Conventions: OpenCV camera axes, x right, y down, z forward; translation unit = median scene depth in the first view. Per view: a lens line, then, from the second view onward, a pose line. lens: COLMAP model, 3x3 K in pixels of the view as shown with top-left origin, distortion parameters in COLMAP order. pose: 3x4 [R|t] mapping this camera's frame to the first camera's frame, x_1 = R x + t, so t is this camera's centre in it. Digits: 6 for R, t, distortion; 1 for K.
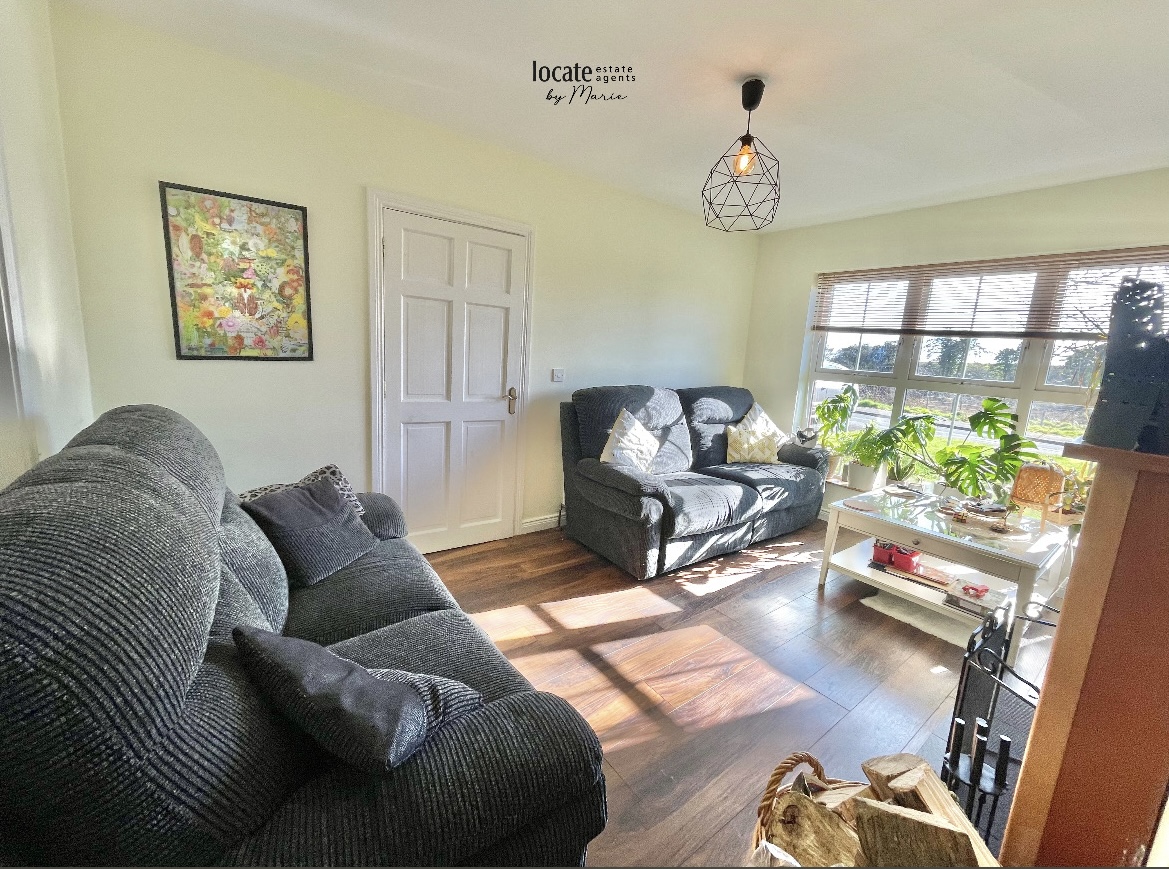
lens RADIAL K [[469.9, 0, 585.1], [0, 469.9, 433.7], [0, 0, 1]] dist [0.000965, 0.000035]
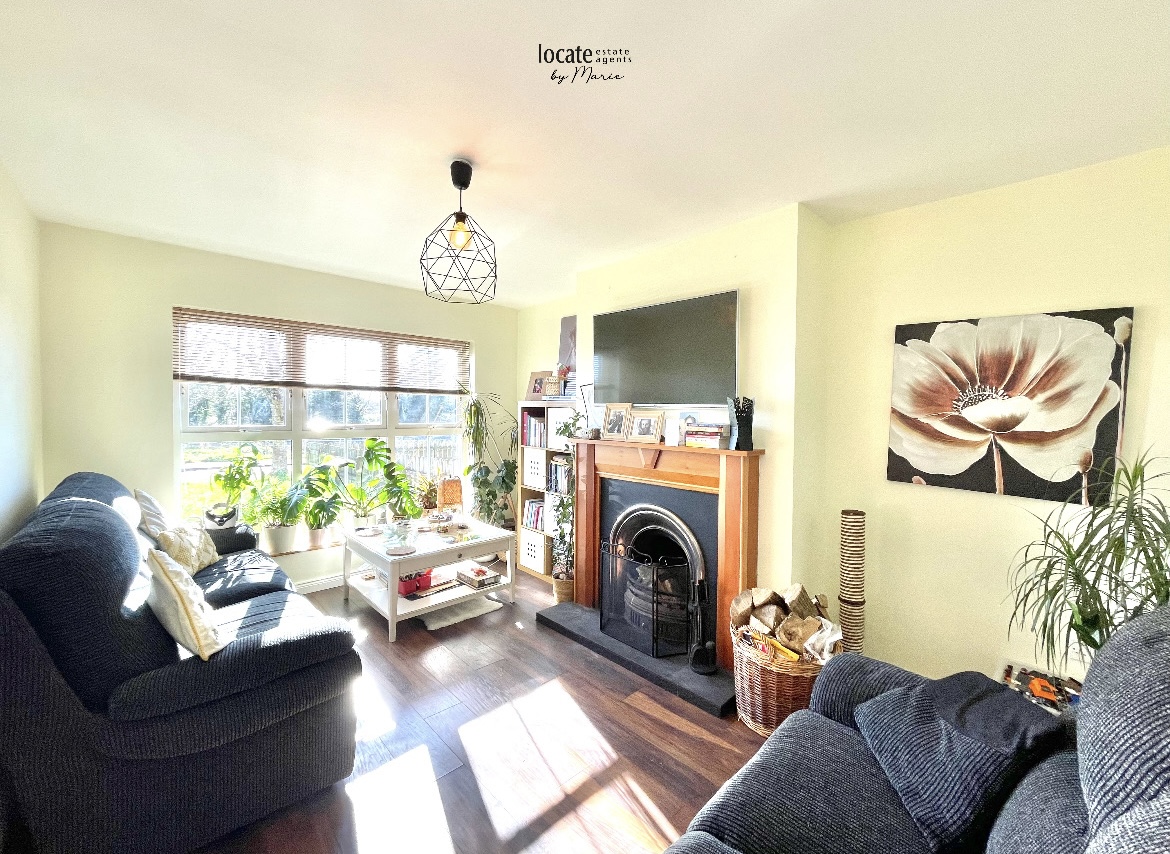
lens RADIAL K [[470.3, 0, 584.4], [0, 470.3, 422.2], [0, 0, 1]] dist [0.000965, 0.000035]
pose [[-0.115063, -0.098497, 0.988463, -0.533540], [0.156129, 0.980911, 0.115919, -0.210091], [-0.981012, 0.167666, -0.097488, 0.662927]]
